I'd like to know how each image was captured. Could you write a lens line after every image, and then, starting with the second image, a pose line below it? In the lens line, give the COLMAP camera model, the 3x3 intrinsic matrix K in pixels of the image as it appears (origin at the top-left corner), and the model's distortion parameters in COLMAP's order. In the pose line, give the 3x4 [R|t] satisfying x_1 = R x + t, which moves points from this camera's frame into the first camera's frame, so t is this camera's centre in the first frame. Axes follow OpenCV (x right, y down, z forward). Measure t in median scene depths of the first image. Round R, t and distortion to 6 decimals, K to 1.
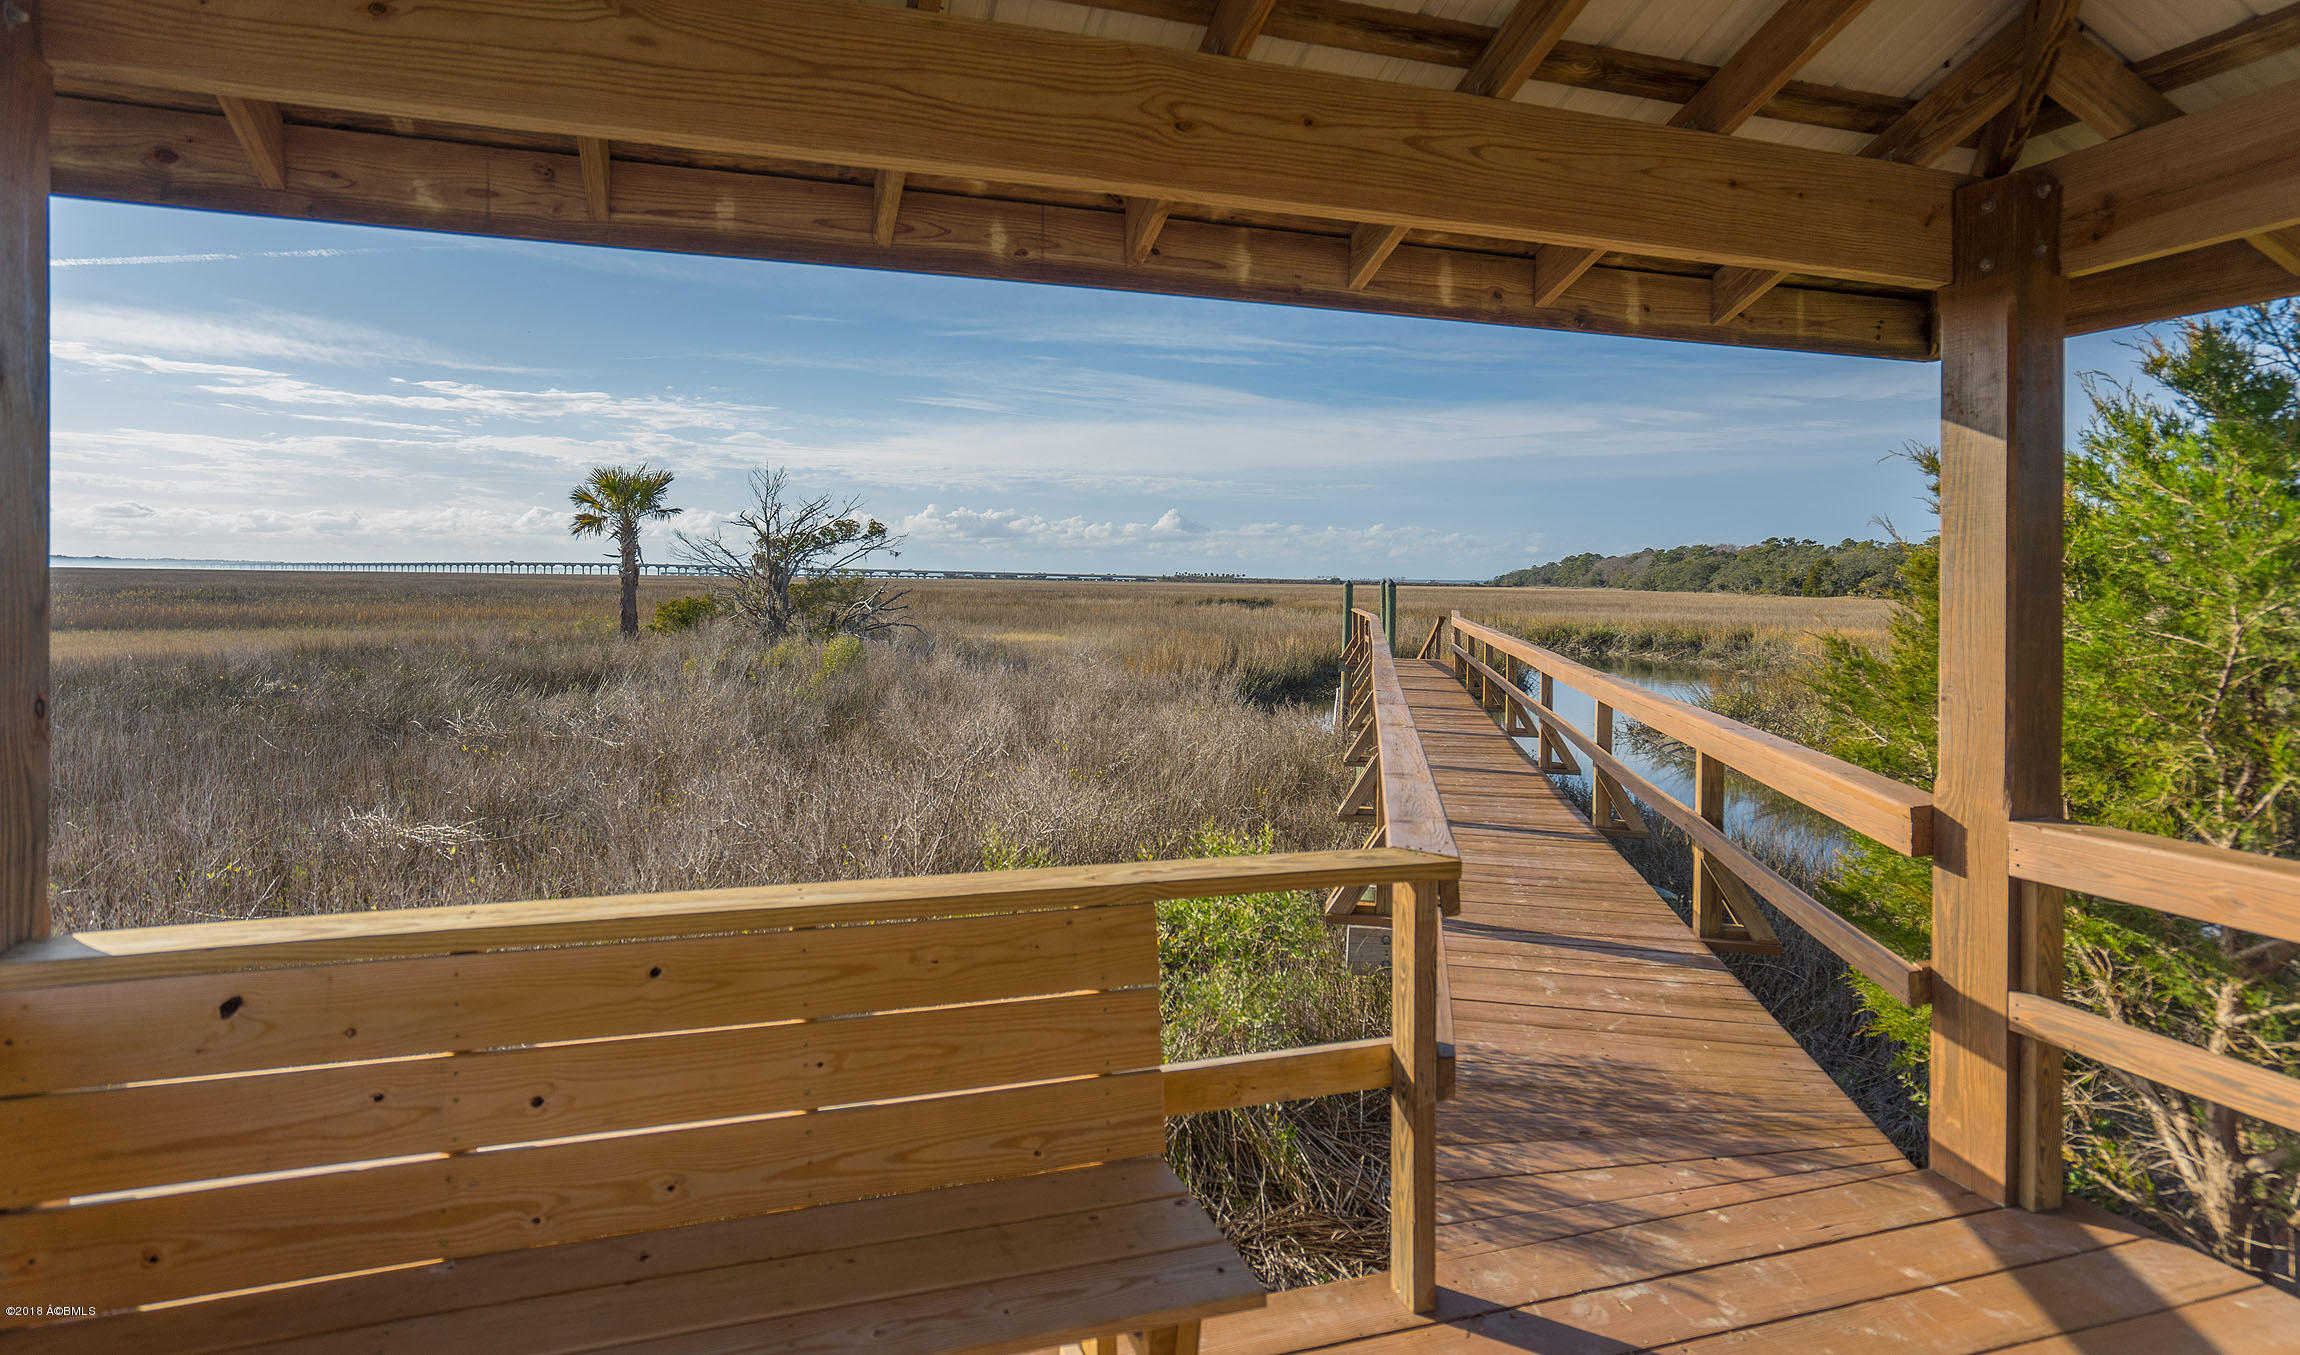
lens RADIAL K [[1212.6, 0, 1145.0], [0, 1212.6, 586.1], [0, 0, 1]] dist [-0.036183, 0.024451]
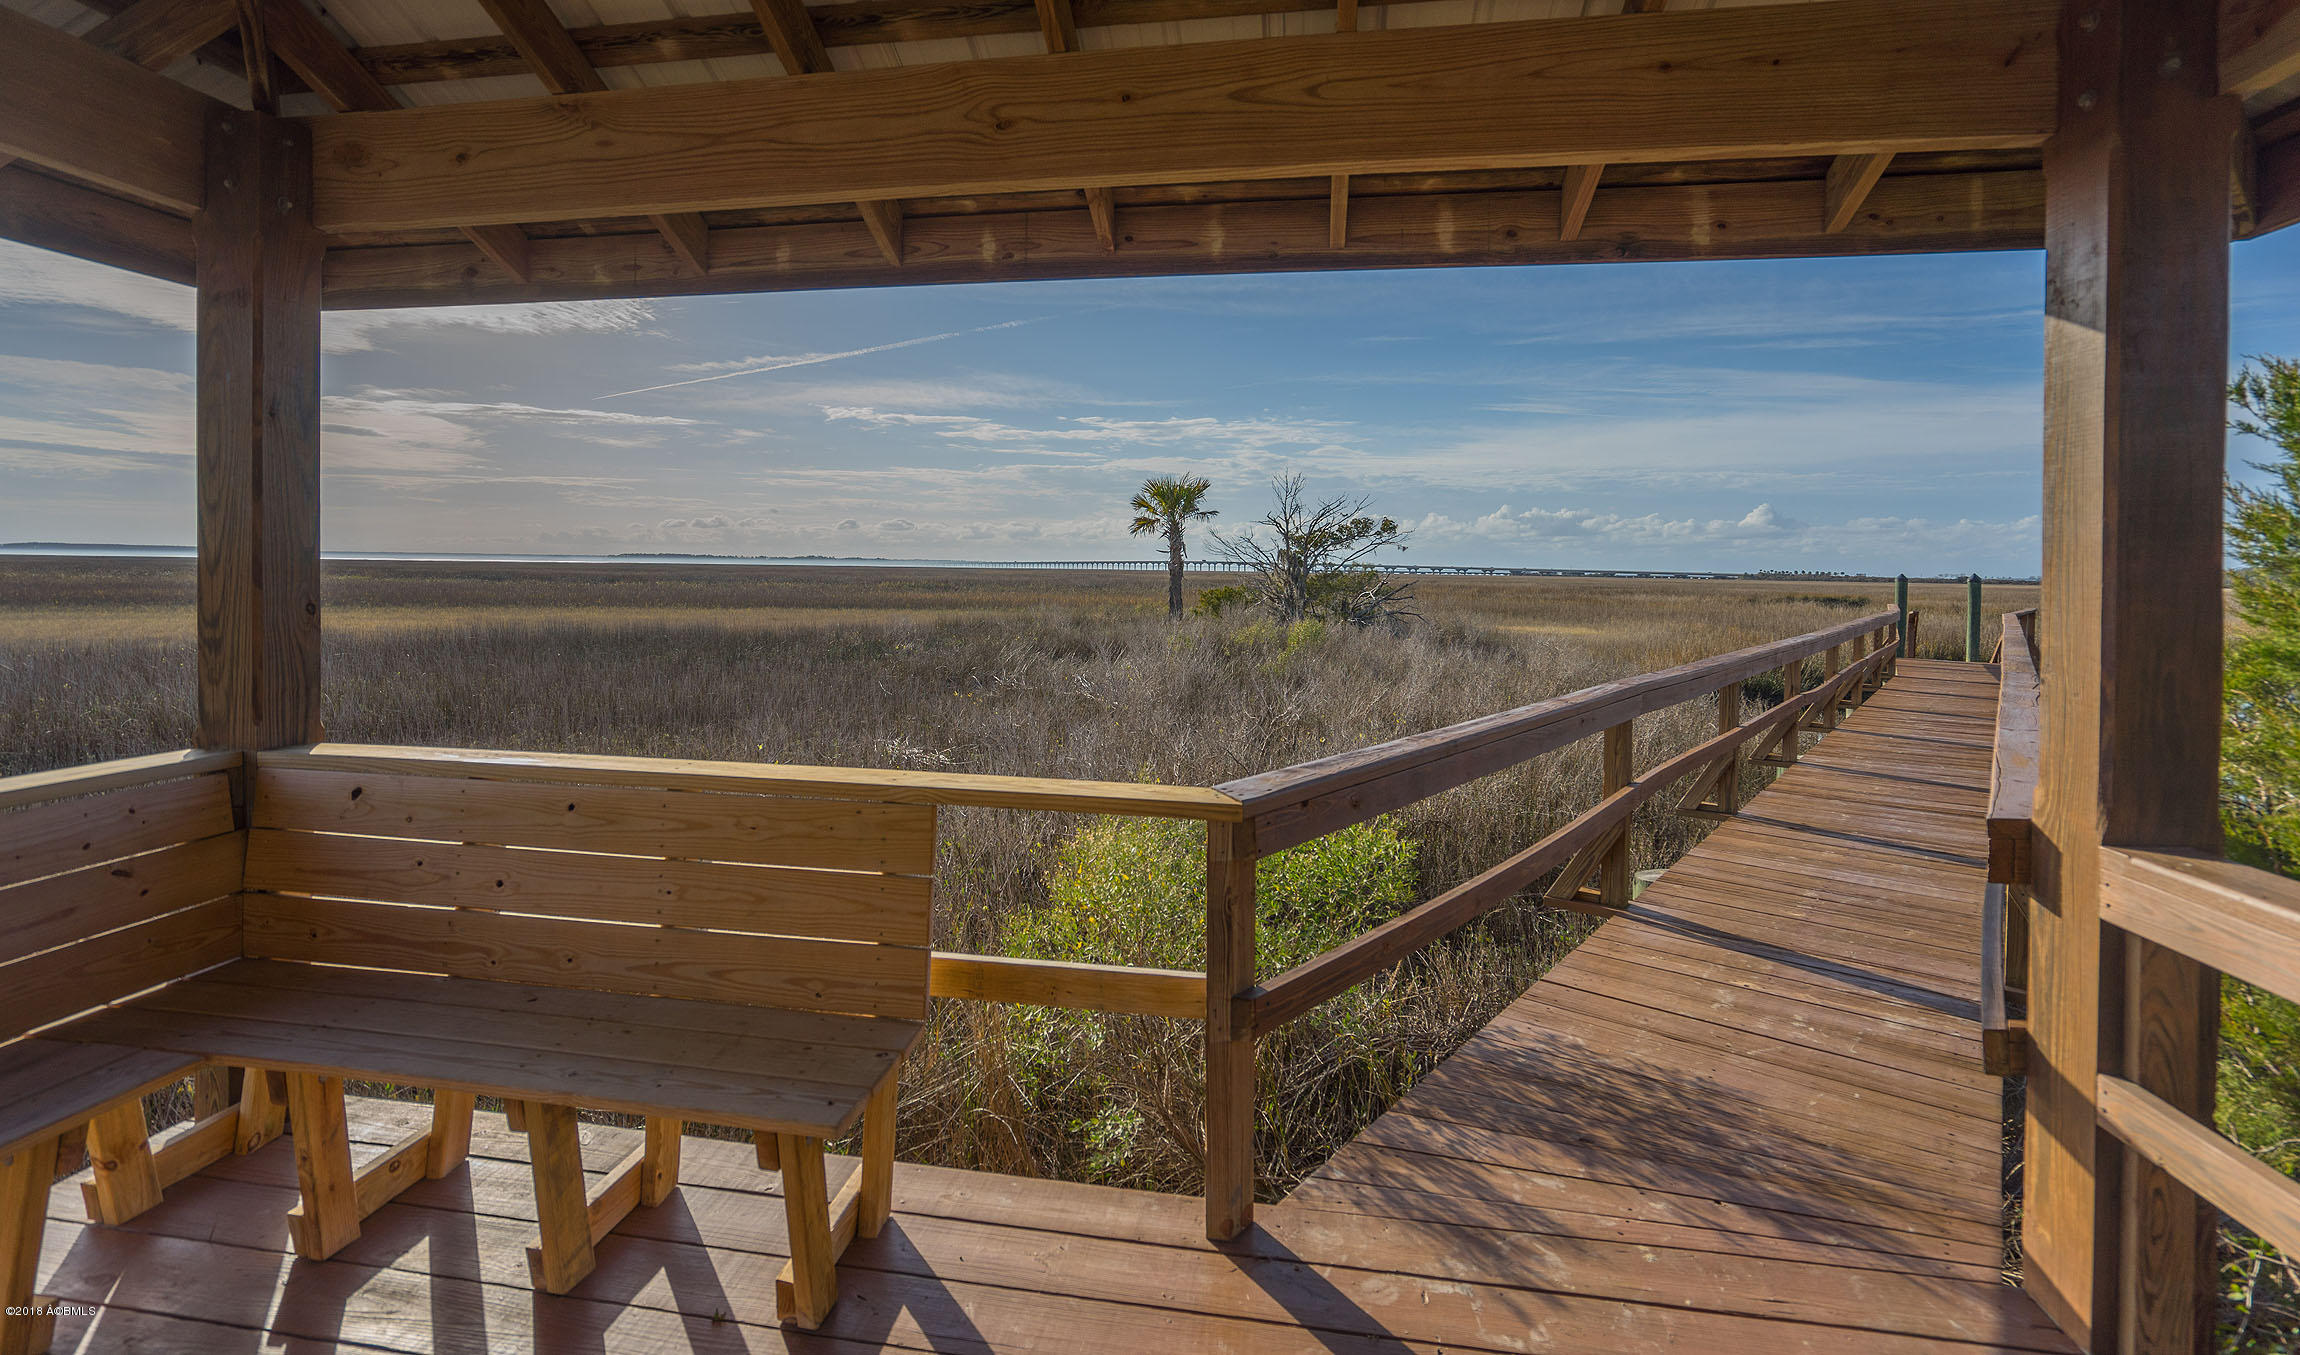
lens RADIAL K [[1112.1, 0, 1139.0], [0, 1112.1, 593.9], [0, 0, 1]] dist [-0.051145, 0.022227]
pose [[0.879343, 0.009801, -0.476089, 0.485493], [-0.005031, 0.999924, 0.011294, 0.033139], [0.476163, -0.007536, 0.879325, 0.117323]]
